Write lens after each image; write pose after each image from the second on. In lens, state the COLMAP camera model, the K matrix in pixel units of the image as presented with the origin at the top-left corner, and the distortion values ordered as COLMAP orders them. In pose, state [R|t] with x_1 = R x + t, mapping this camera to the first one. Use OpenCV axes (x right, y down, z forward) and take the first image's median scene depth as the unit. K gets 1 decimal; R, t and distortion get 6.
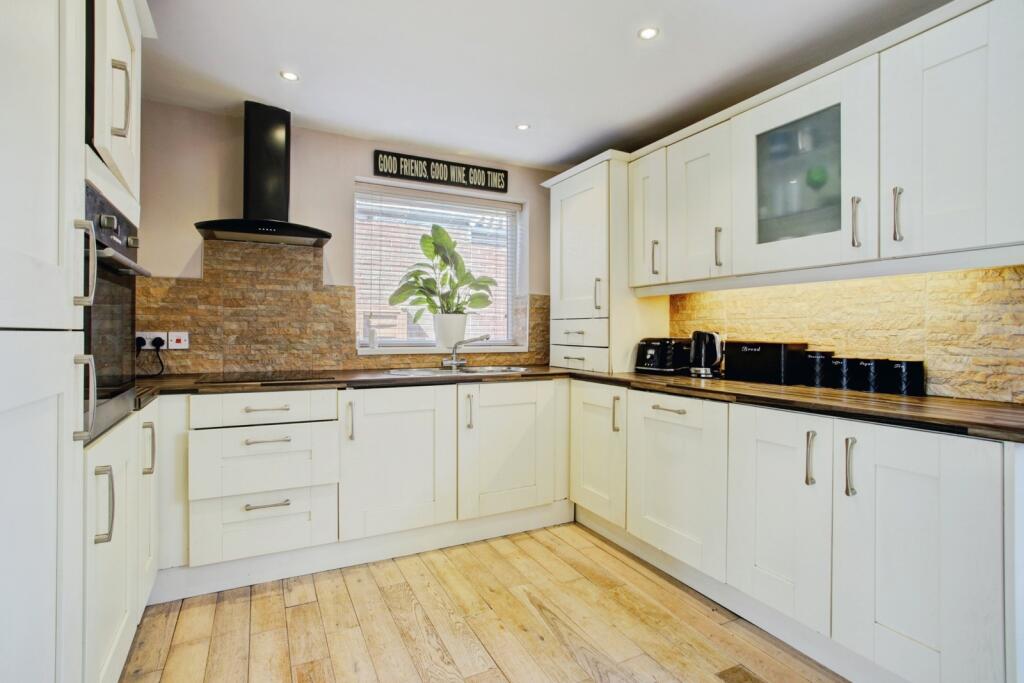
lens RADIAL K [[488.2, 0, 508.4], [0, 488.2, 335.6], [0, 0, 1]] dist [-0.034830, 0.012301]
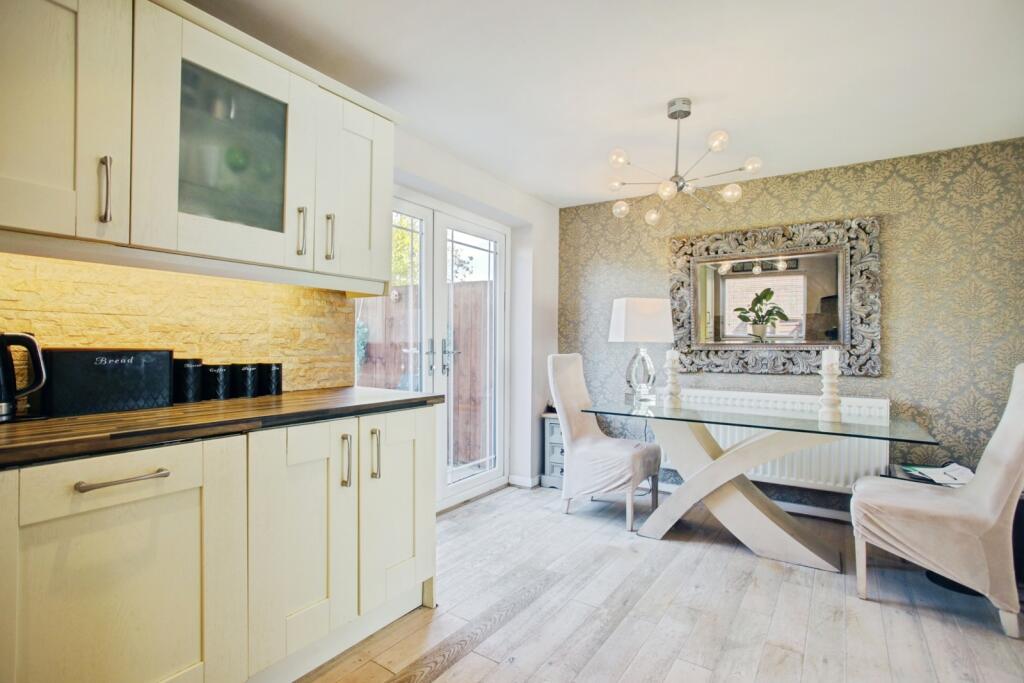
lens RADIAL K [[488.2, 0, 501.0], [0, 488.2, 340.8], [0, 0, 1]] dist [-0.034830, 0.012301]
pose [[-0.474237, -0.008083, 0.880360, -0.362661], [-0.008922, 0.999951, 0.004375, -0.007261], [-0.880352, -0.005780, -0.474286, 1.003043]]
